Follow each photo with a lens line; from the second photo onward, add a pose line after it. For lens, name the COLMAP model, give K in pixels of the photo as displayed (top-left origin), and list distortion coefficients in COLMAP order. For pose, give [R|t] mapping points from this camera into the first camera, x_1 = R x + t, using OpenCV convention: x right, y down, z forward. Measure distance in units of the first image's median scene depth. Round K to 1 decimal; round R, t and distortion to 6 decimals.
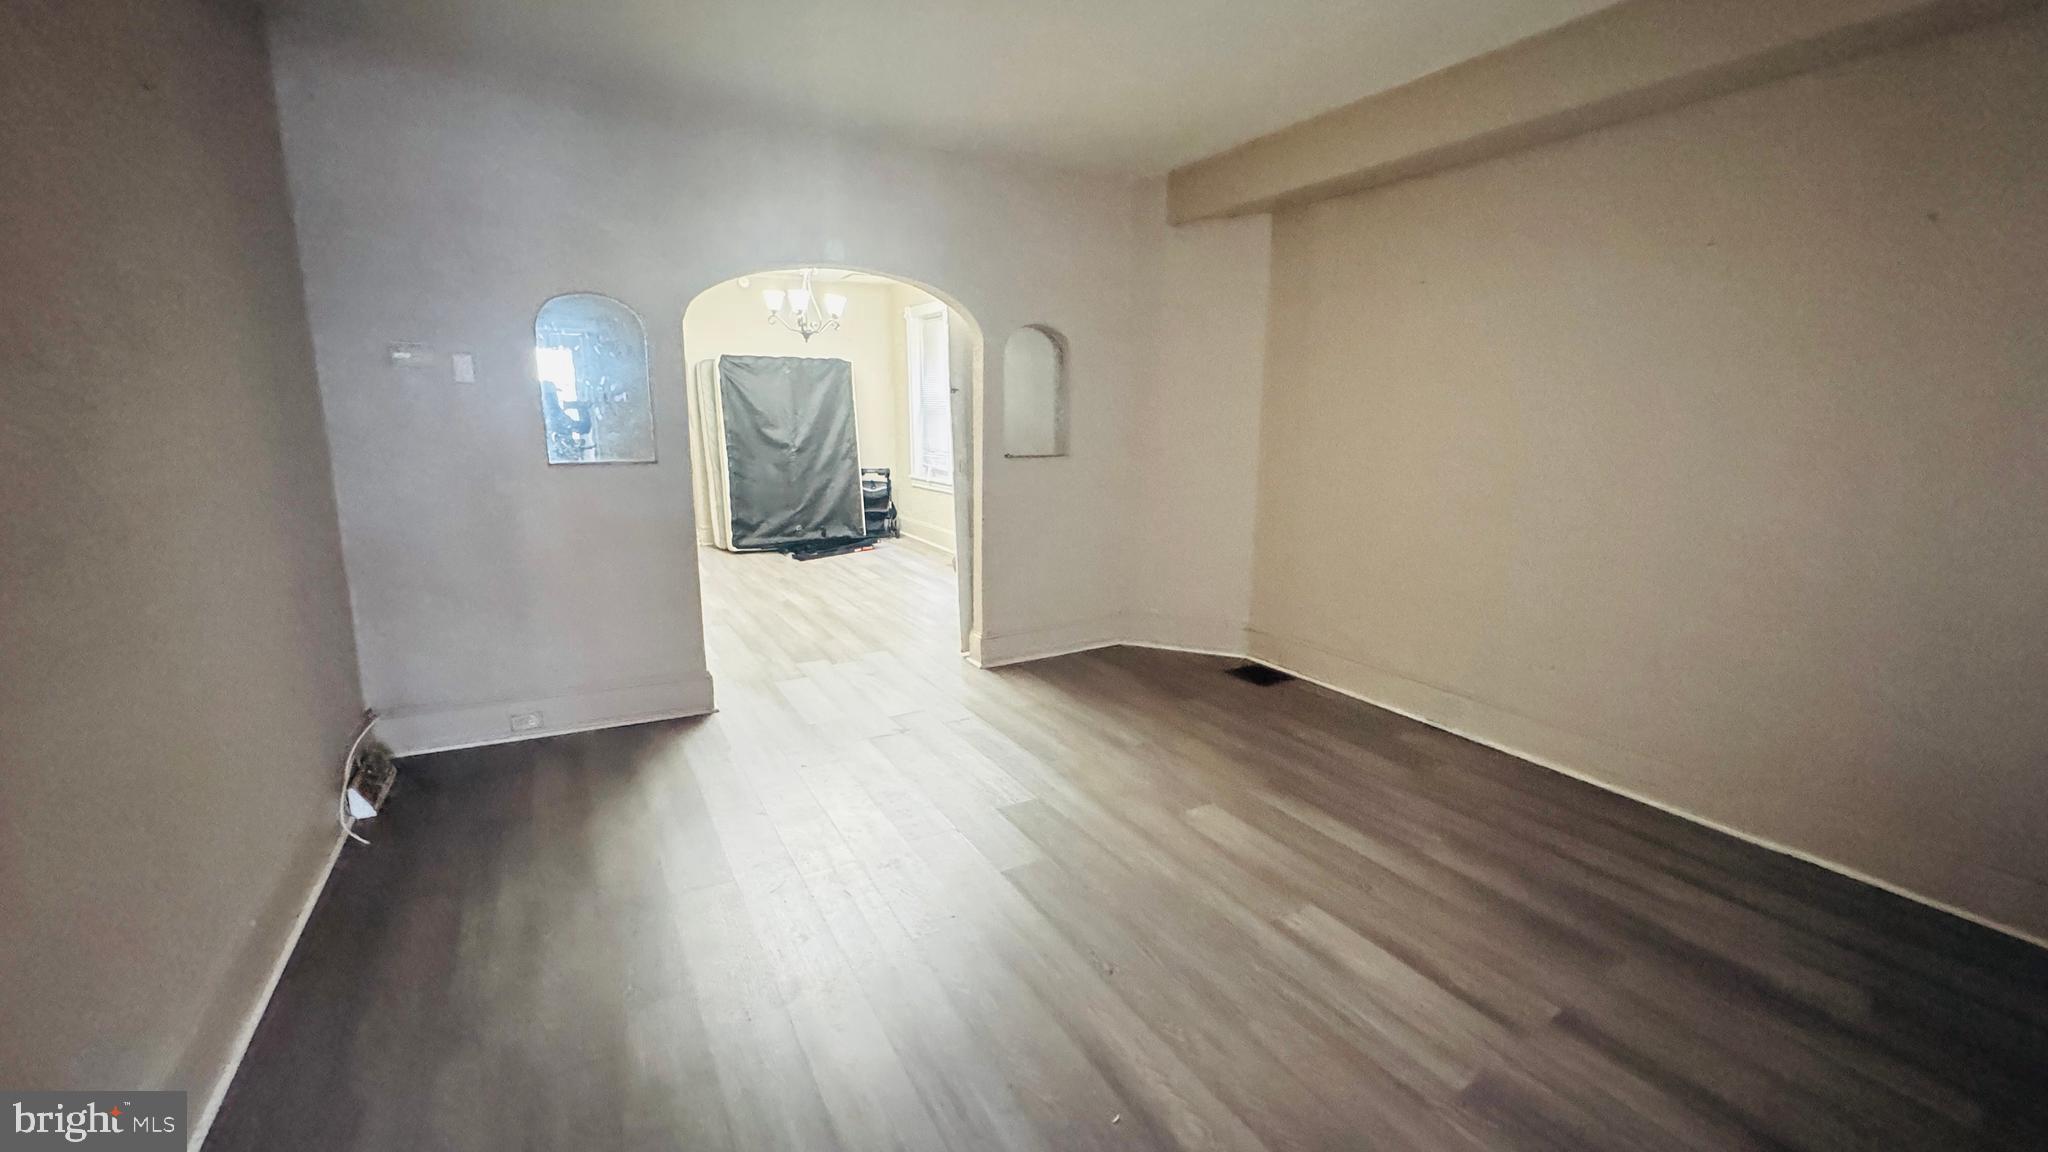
lens RADIAL K [[815.0, 0, 1026.1], [0, 815.0, 573.9], [0, 0, 1]] dist [0.000128, 0.000013]
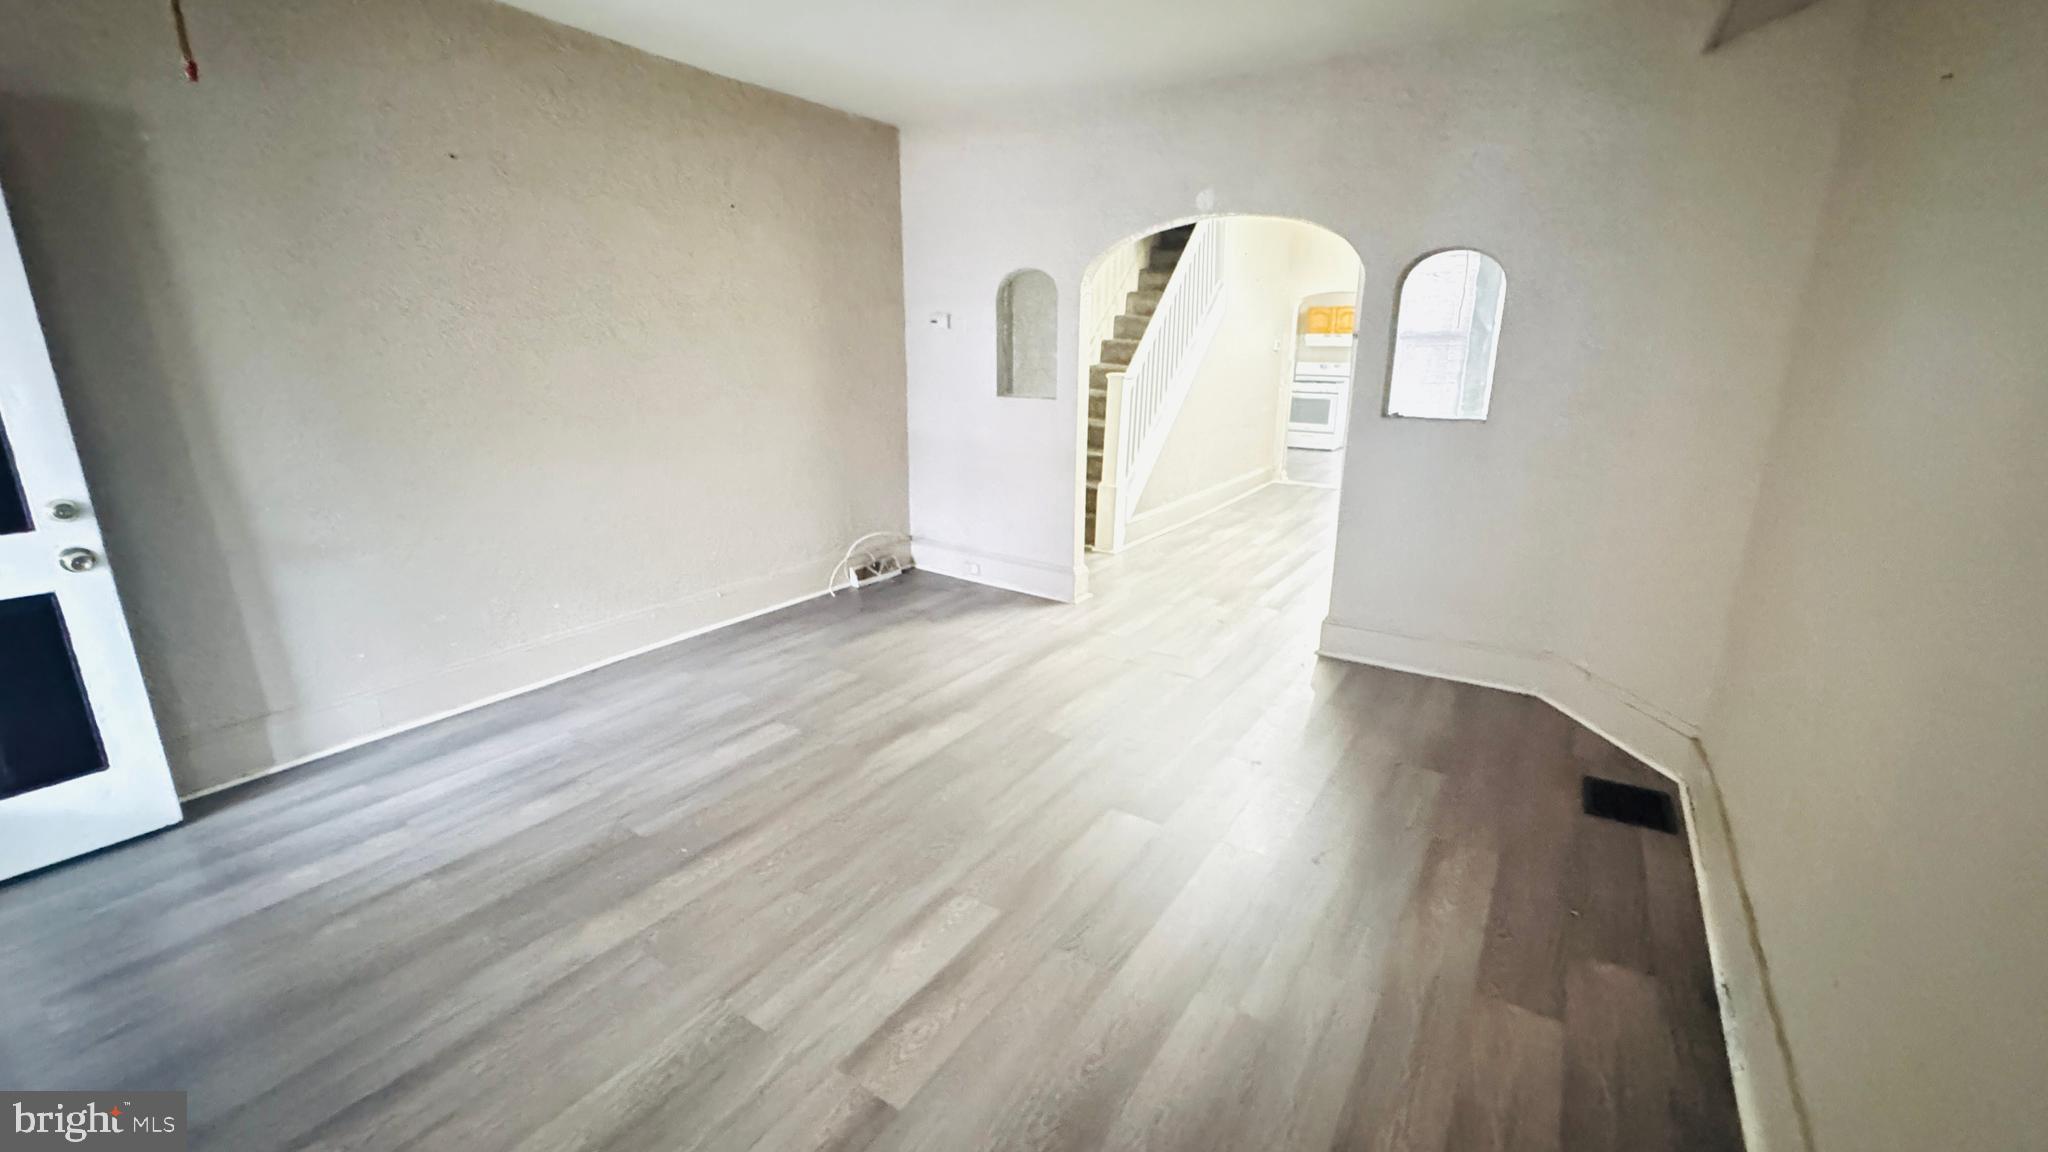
lens RADIAL K [[826.3, 0, 1021.6], [0, 826.3, 571.6], [0, 0, 1]] dist [-0.001843, -0.000108]
pose [[0.438209, 0.231275, -0.868611, 0.693798], [-0.179149, 0.969417, 0.167736, -0.076783], [0.880840, 0.082108, 0.466240, 0.362978]]
